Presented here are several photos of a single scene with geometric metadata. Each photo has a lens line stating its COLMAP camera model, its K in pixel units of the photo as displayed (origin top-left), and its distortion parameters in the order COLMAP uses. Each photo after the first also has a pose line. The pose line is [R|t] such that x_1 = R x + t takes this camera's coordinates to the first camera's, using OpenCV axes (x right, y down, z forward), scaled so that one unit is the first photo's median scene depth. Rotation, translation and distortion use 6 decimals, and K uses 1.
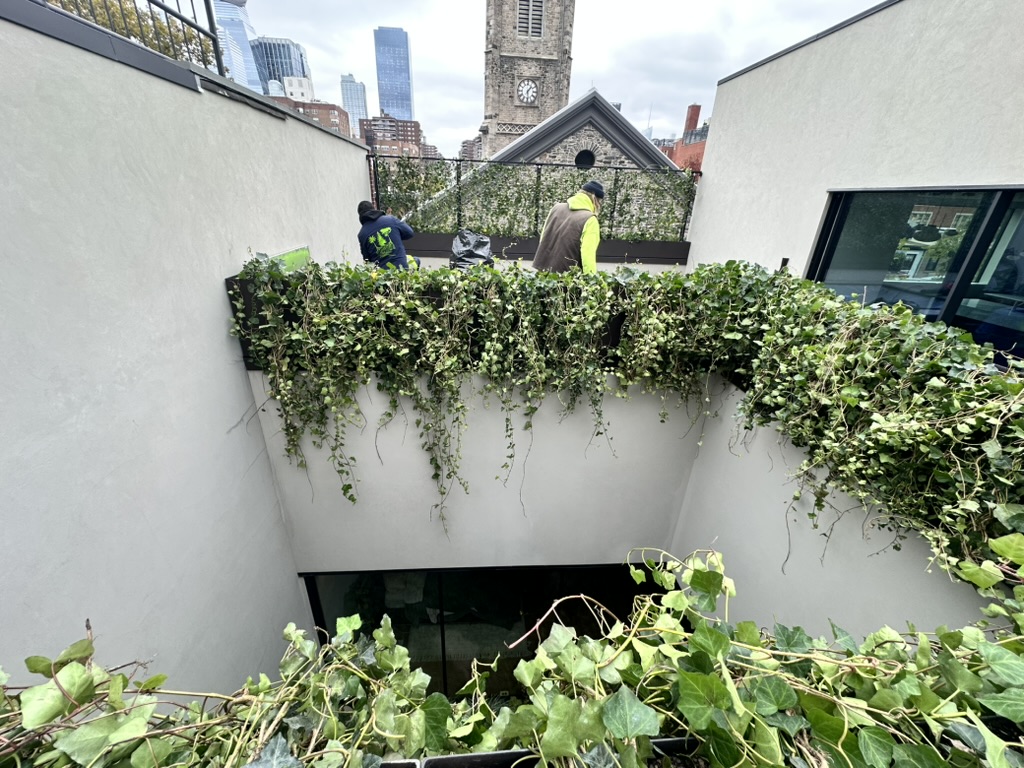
lens RADIAL K [[406.3, 0, 512.0], [0, 406.3, 384.0], [0, 0, 1]] dist [-0.003988, 0.000381]
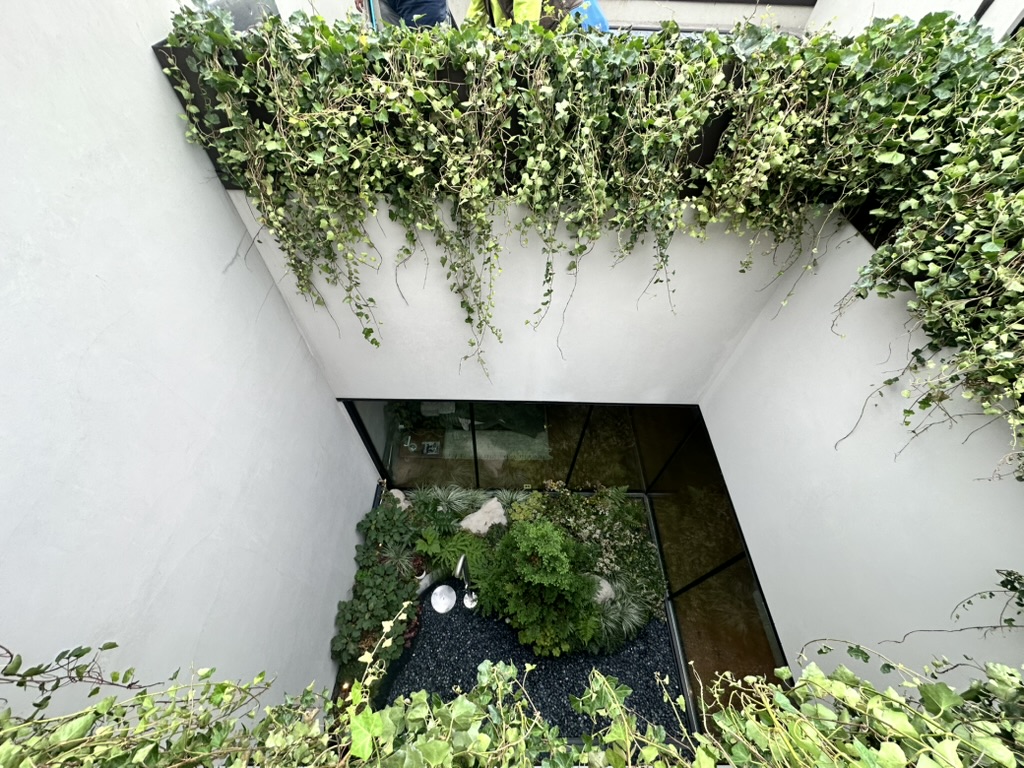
lens RADIAL K [[406.3, 0, 512.0], [0, 406.3, 384.0], [0, 0, 1]] dist [-0.003988, 0.000381]
pose [[0.997404, 0.050090, -0.051723, -0.034877], [-0.020795, 0.888141, 0.459101, -0.076462], [0.068934, -0.456833, 0.886877, 0.169139]]
